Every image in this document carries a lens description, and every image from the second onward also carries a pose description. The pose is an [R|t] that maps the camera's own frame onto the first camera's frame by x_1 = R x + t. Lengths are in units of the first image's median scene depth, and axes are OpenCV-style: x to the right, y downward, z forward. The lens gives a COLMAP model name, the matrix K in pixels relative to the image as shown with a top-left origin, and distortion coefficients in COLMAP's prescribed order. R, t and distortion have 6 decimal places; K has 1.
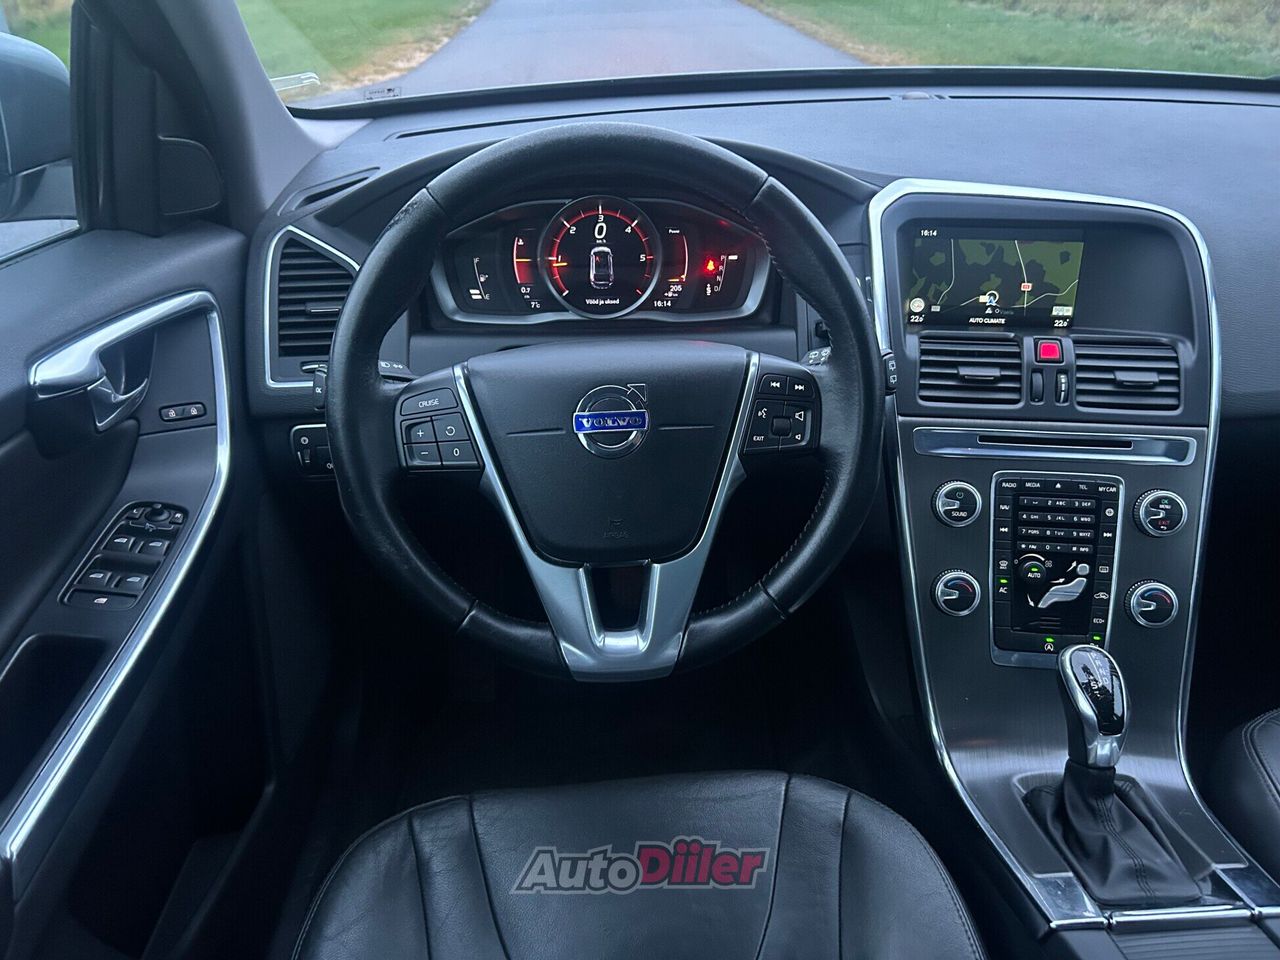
lens RADIAL K [[975.1, 0, 640.5], [0, 975.1, 480.1], [0, 0, 1]] dist [0.038236, -0.038306]
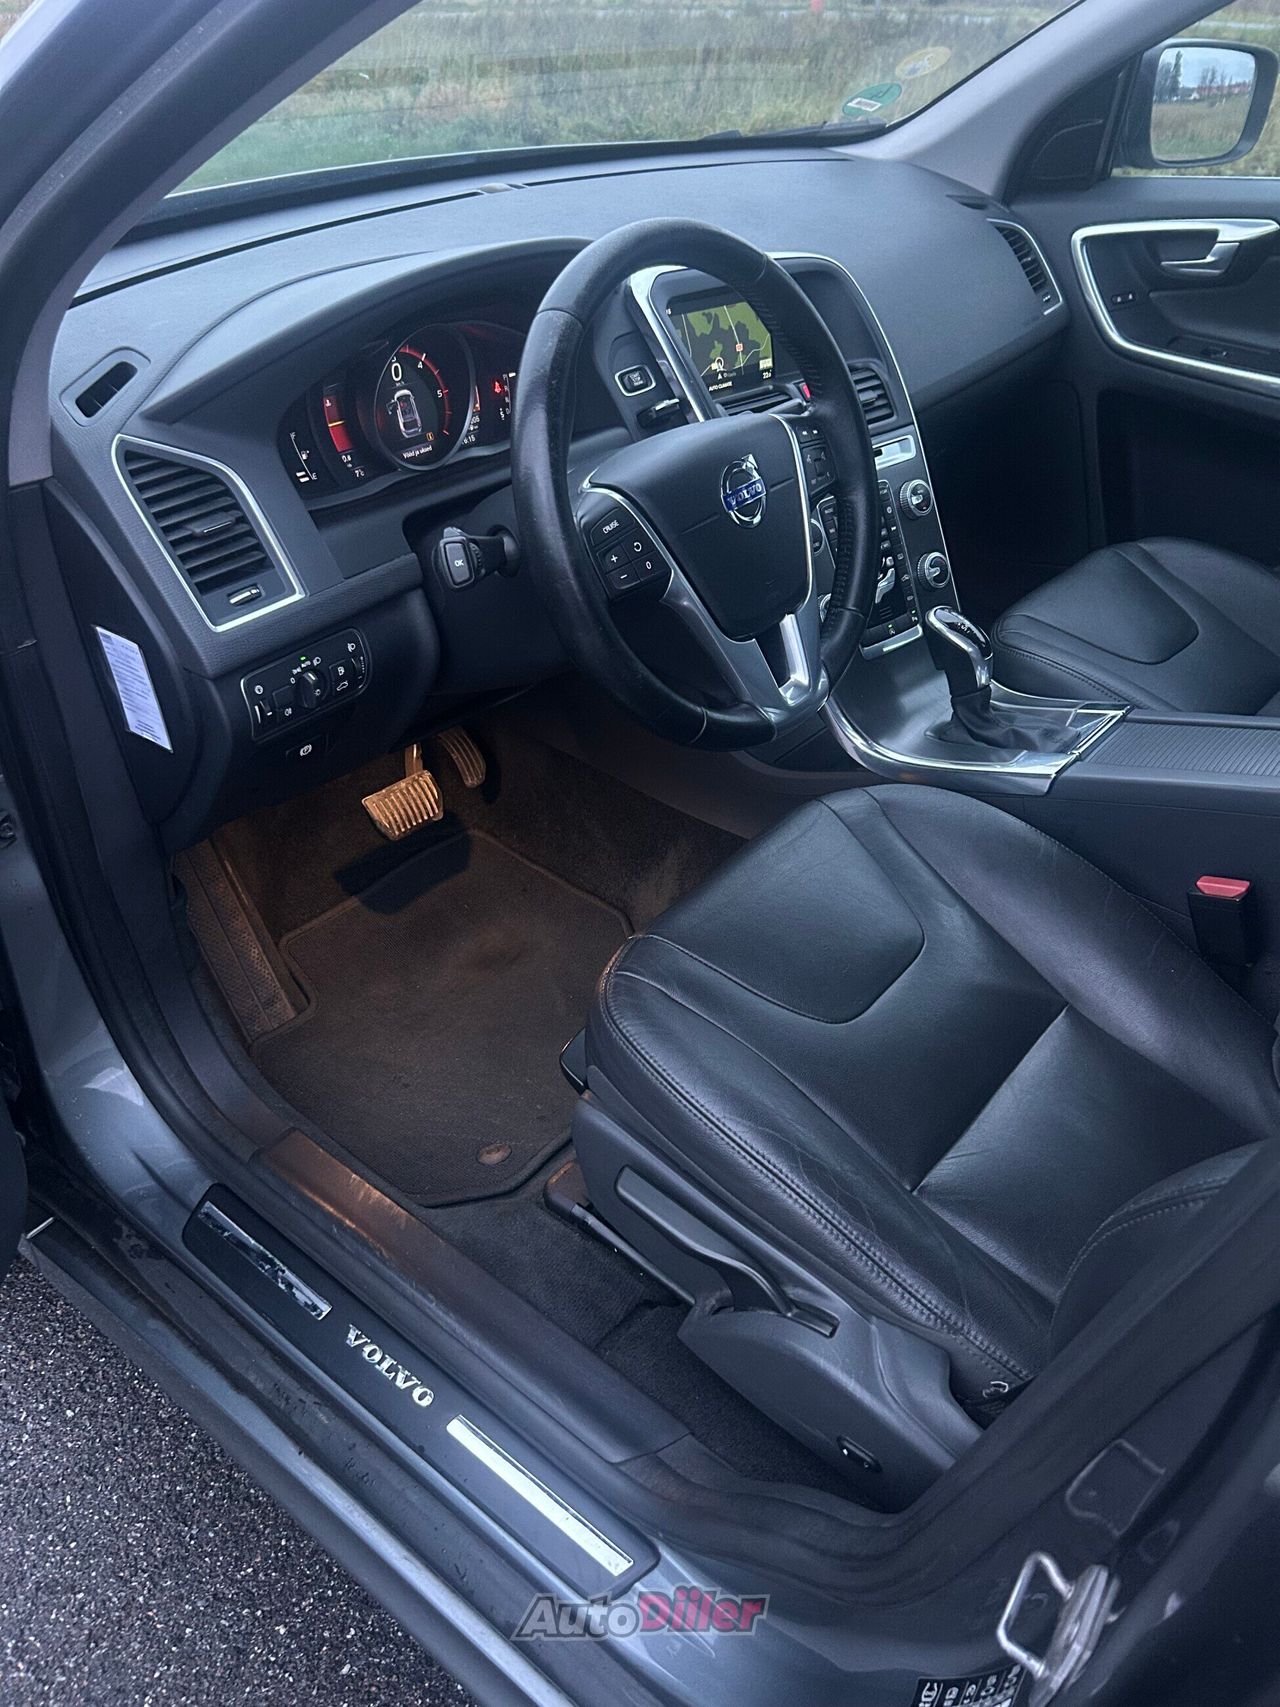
lens RADIAL K [[1300.4, 0, 641.7], [0, 1300.4, 845.7], [0, 0, 1]] dist [0.038236, -0.038306]
pose [[0.683160, -0.408795, 0.605127, -0.805006], [0.356565, 0.909871, 0.212121, -0.037655], [-0.637302, 0.070855, 0.767350, -0.021506]]
